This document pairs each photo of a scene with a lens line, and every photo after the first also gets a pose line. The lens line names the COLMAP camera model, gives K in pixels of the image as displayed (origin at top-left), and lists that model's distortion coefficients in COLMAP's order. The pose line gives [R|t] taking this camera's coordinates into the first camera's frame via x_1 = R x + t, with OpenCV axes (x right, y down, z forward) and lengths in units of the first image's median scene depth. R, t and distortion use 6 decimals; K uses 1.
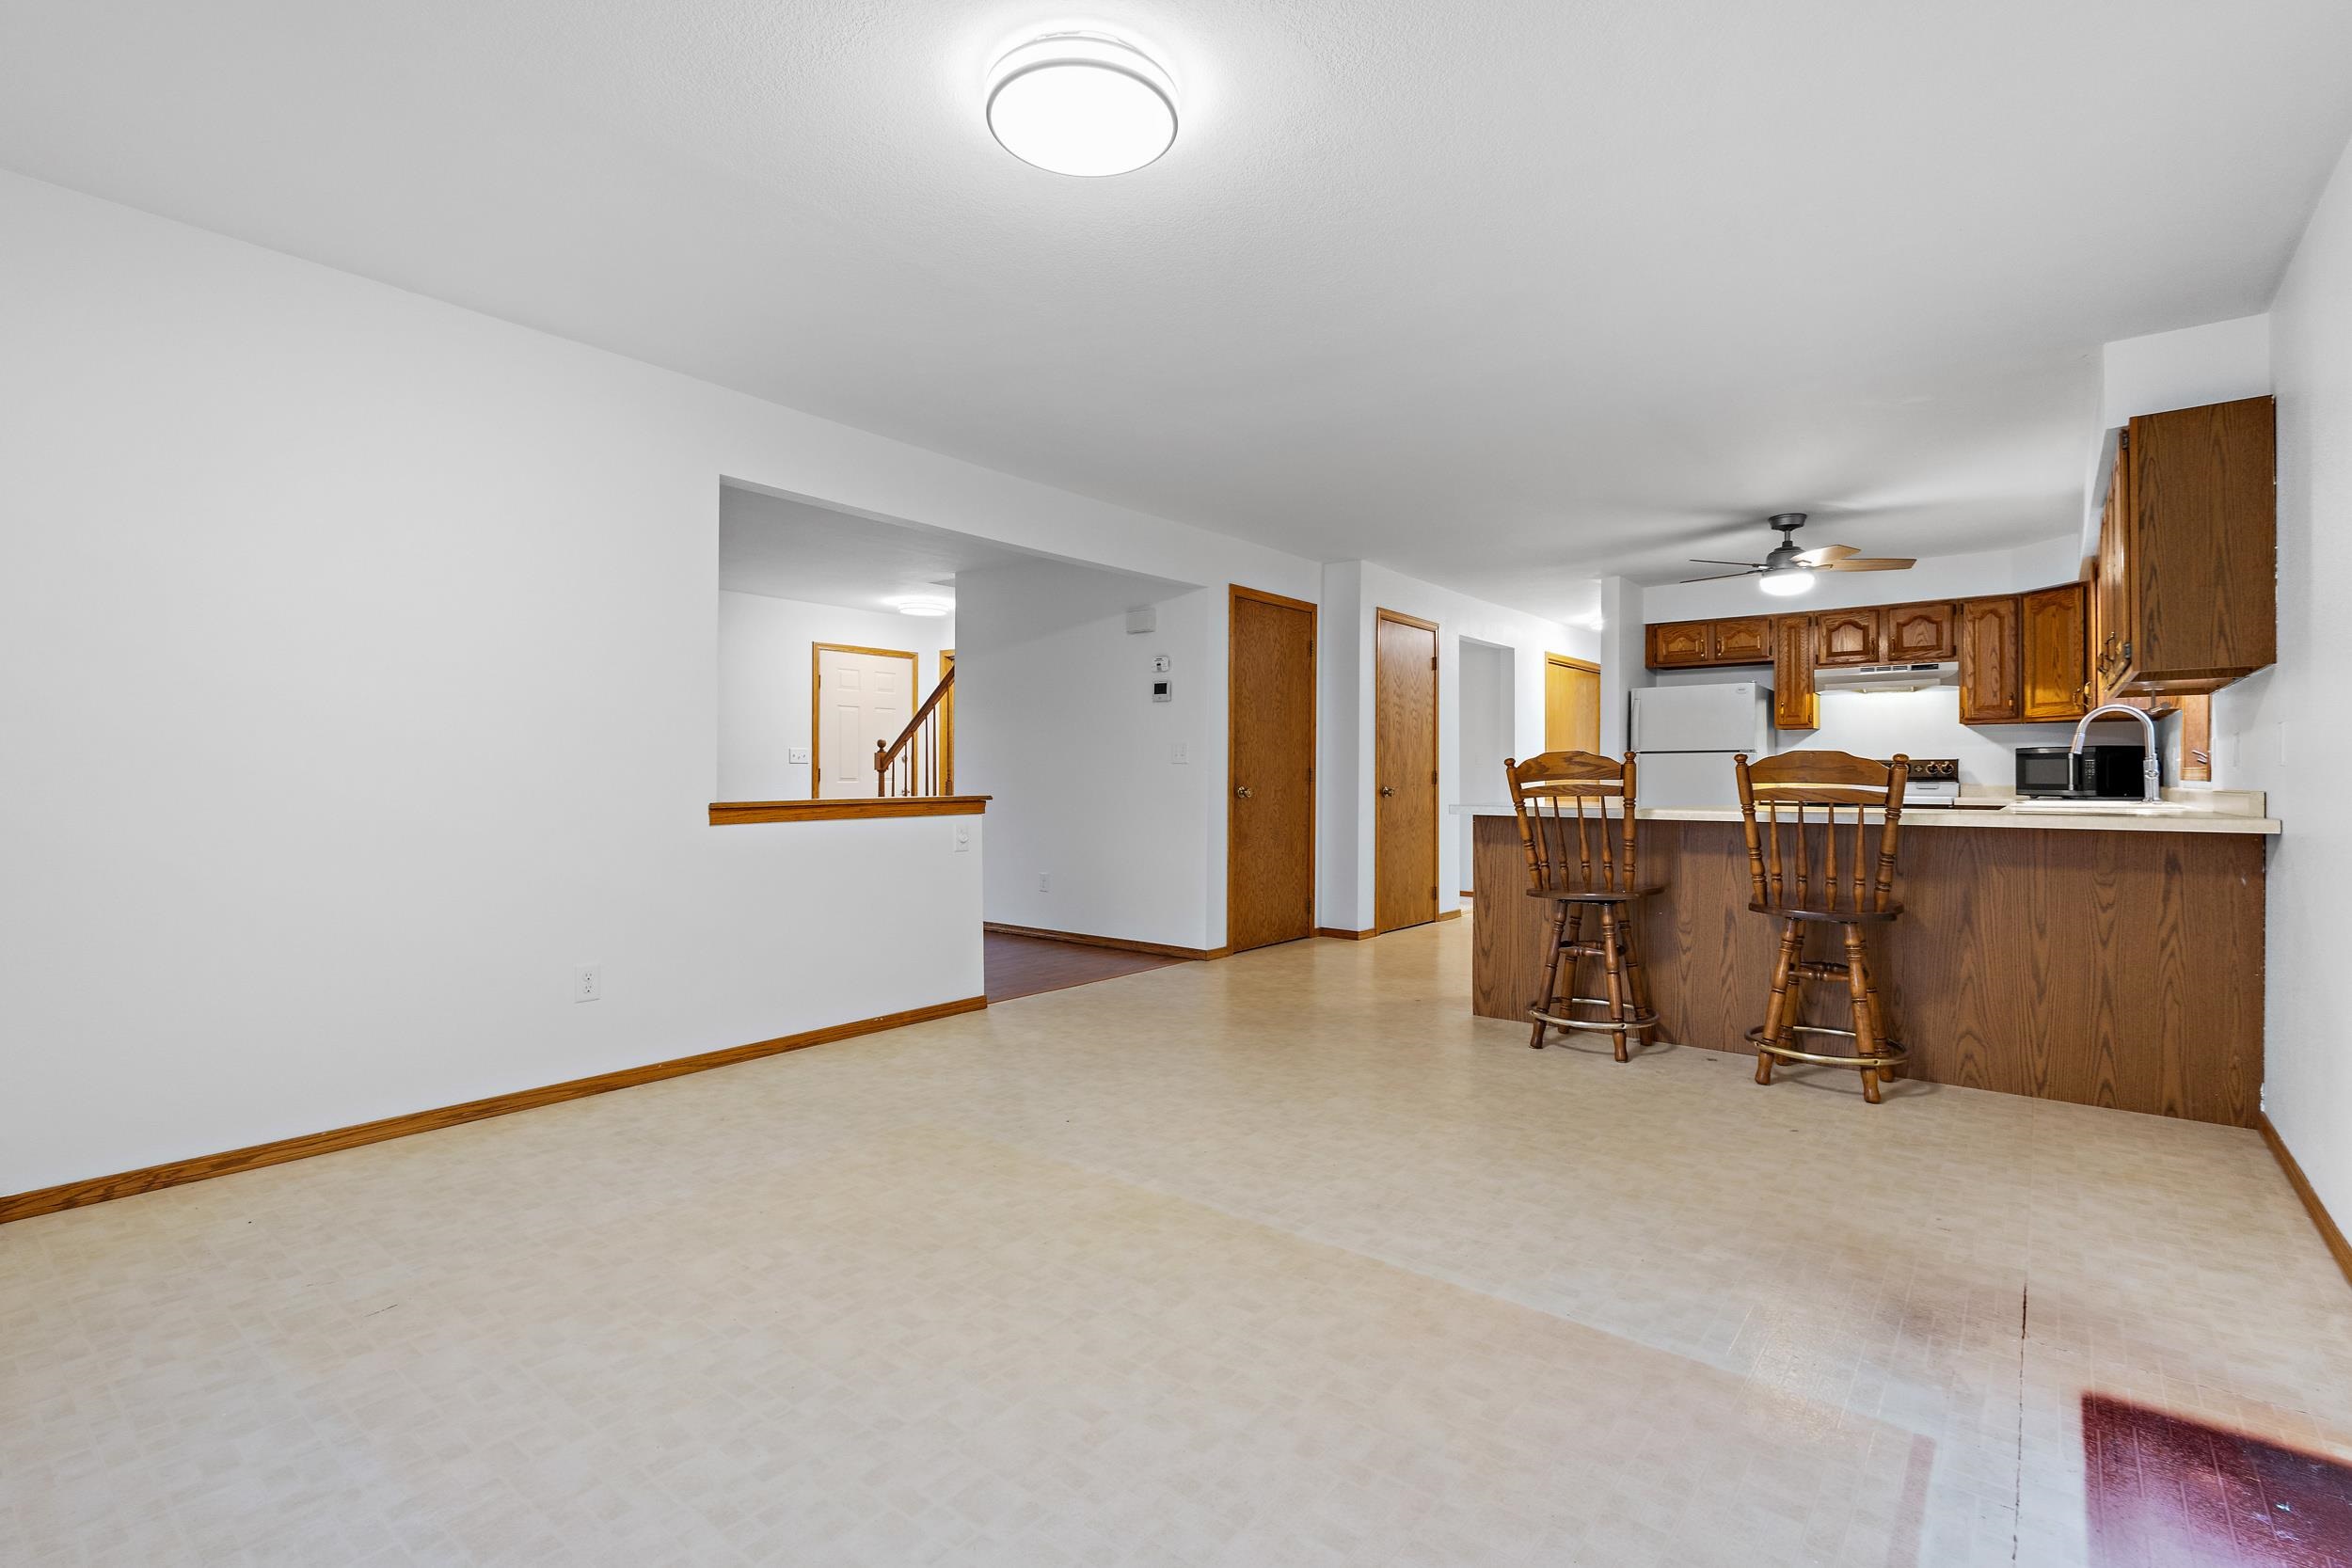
lens RADIAL K [[1087.6, 0, 1159.5], [0, 1087.6, 776.0], [0, 0, 1]] dist [0.011937, -0.003328]
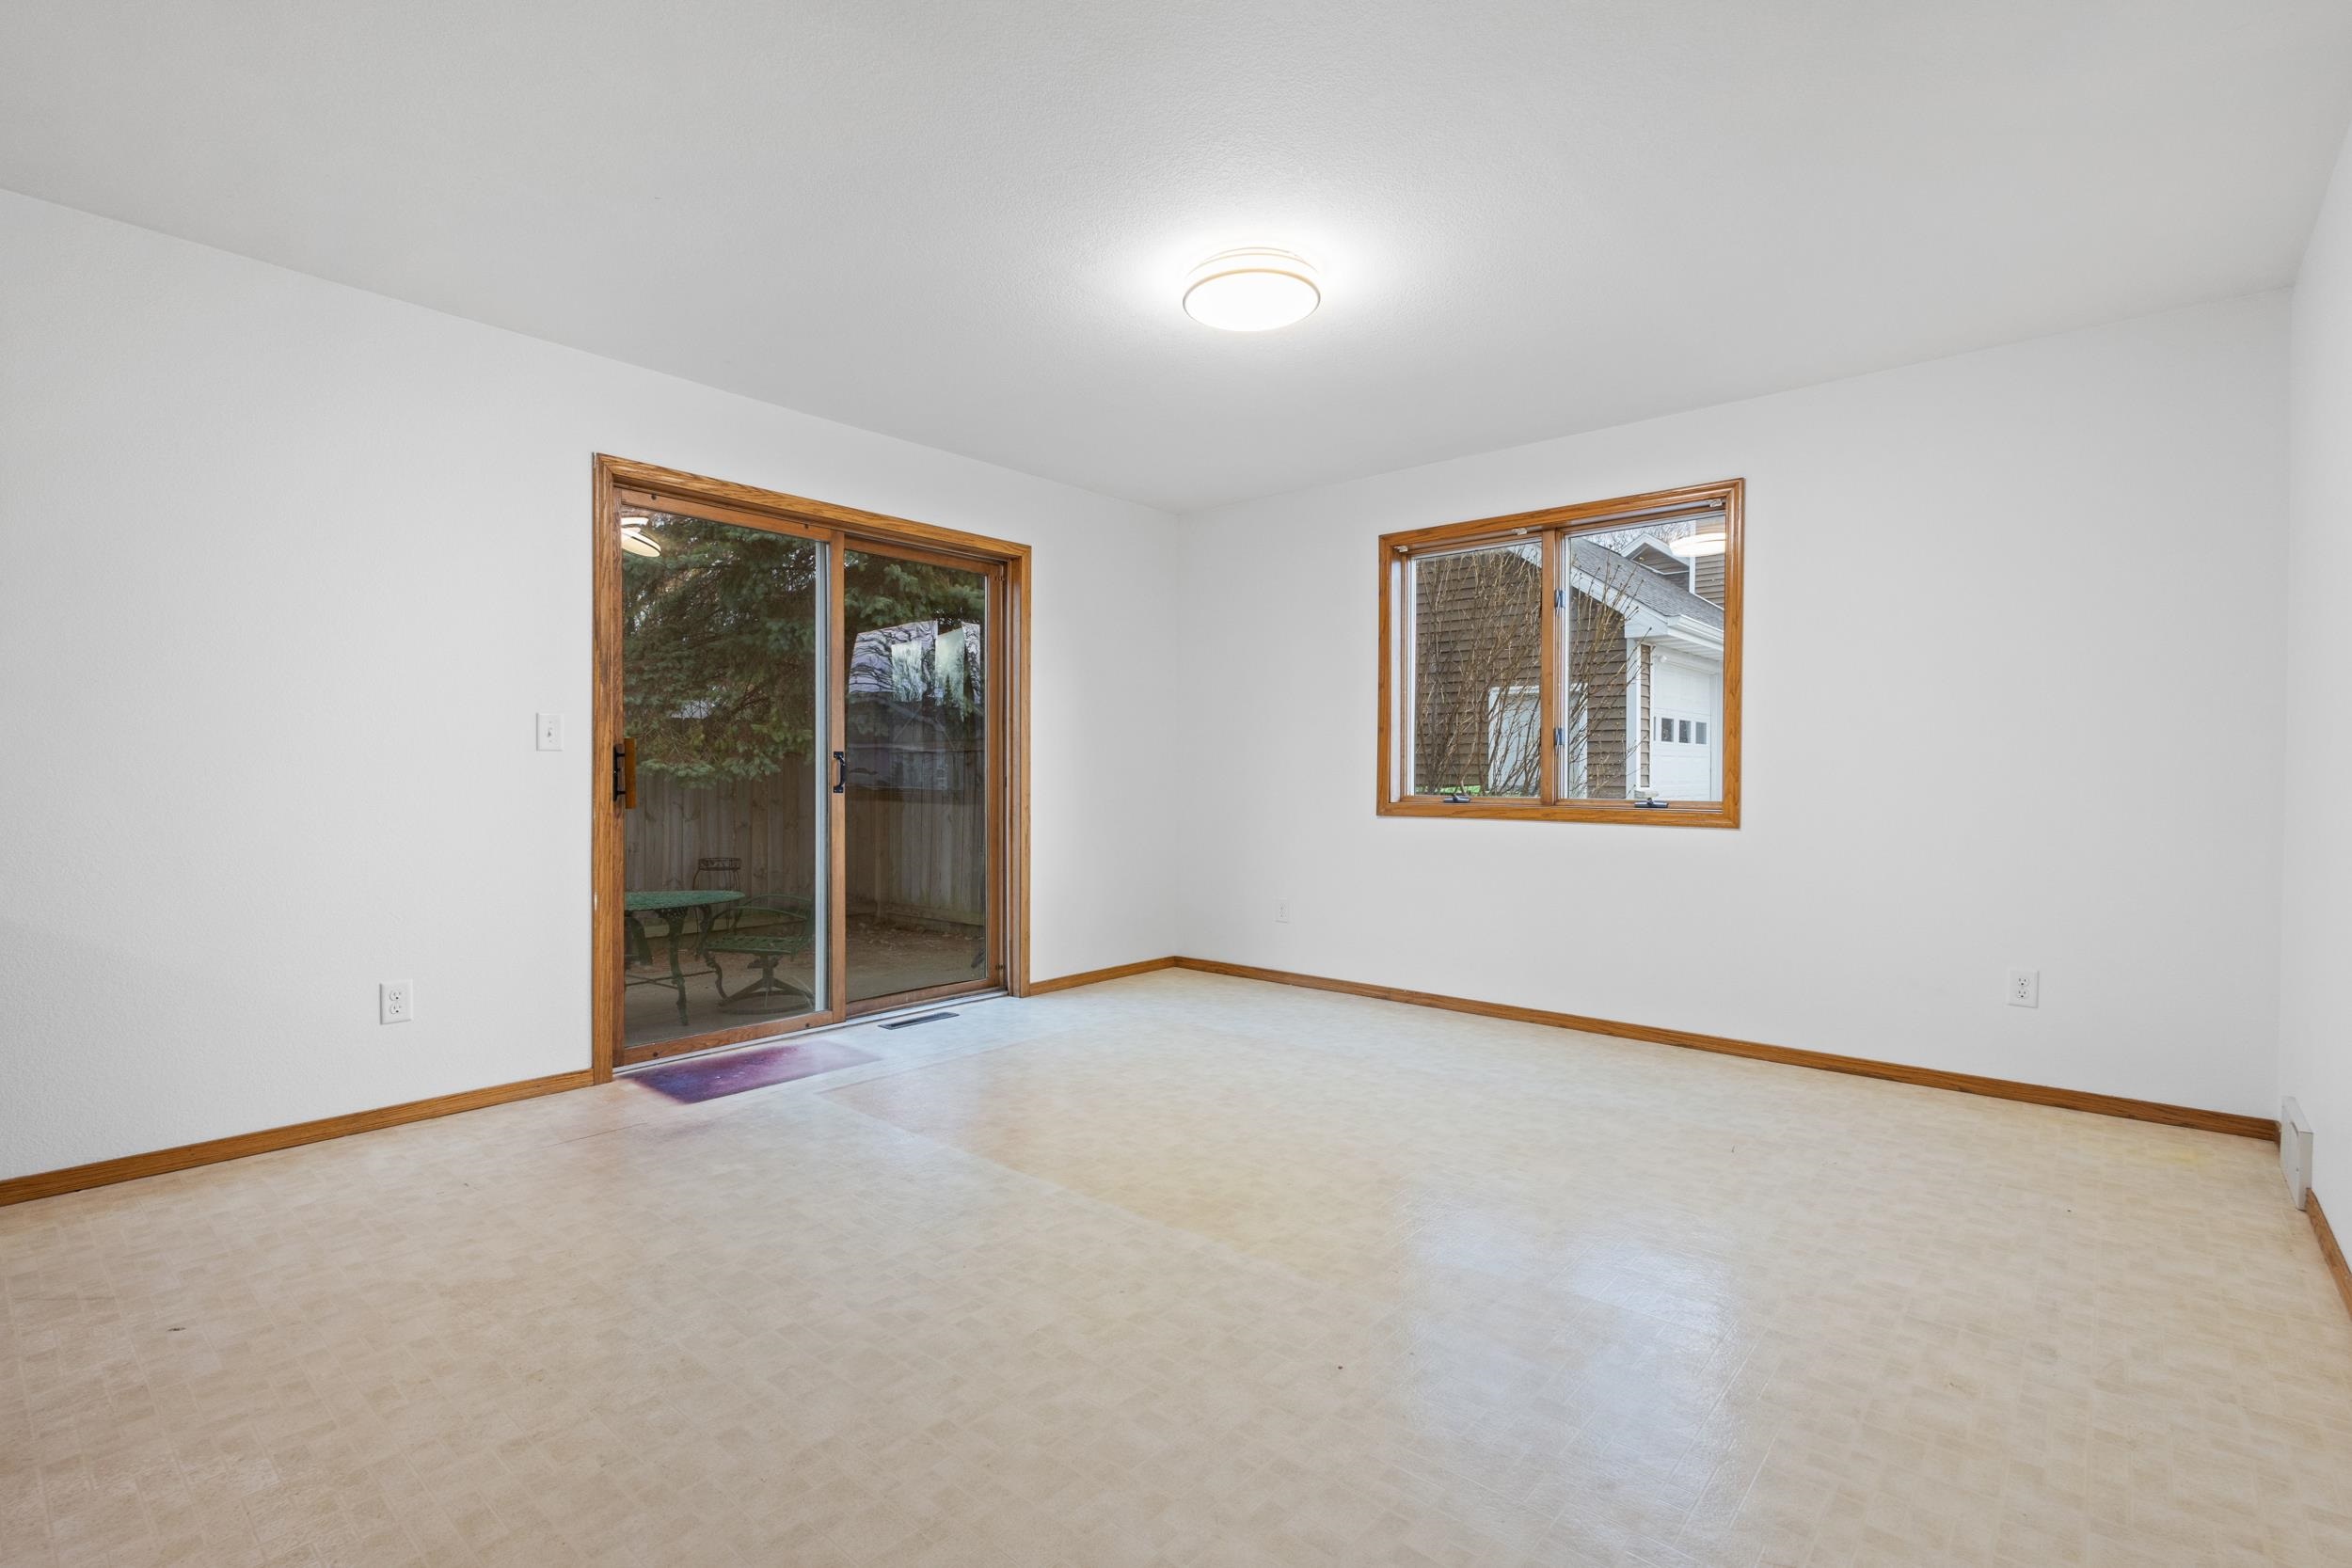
lens RADIAL K [[1087.6, 0, 1175.6], [0, 1087.6, 783.5], [0, 0, 1]] dist [0.011937, -0.003328]
pose [[-0.999687, -0.007522, 0.023878, -0.009329], [-0.007237, 0.999902, 0.012008, -0.002204], [-0.023966, 0.011832, -0.999643, 1.977102]]
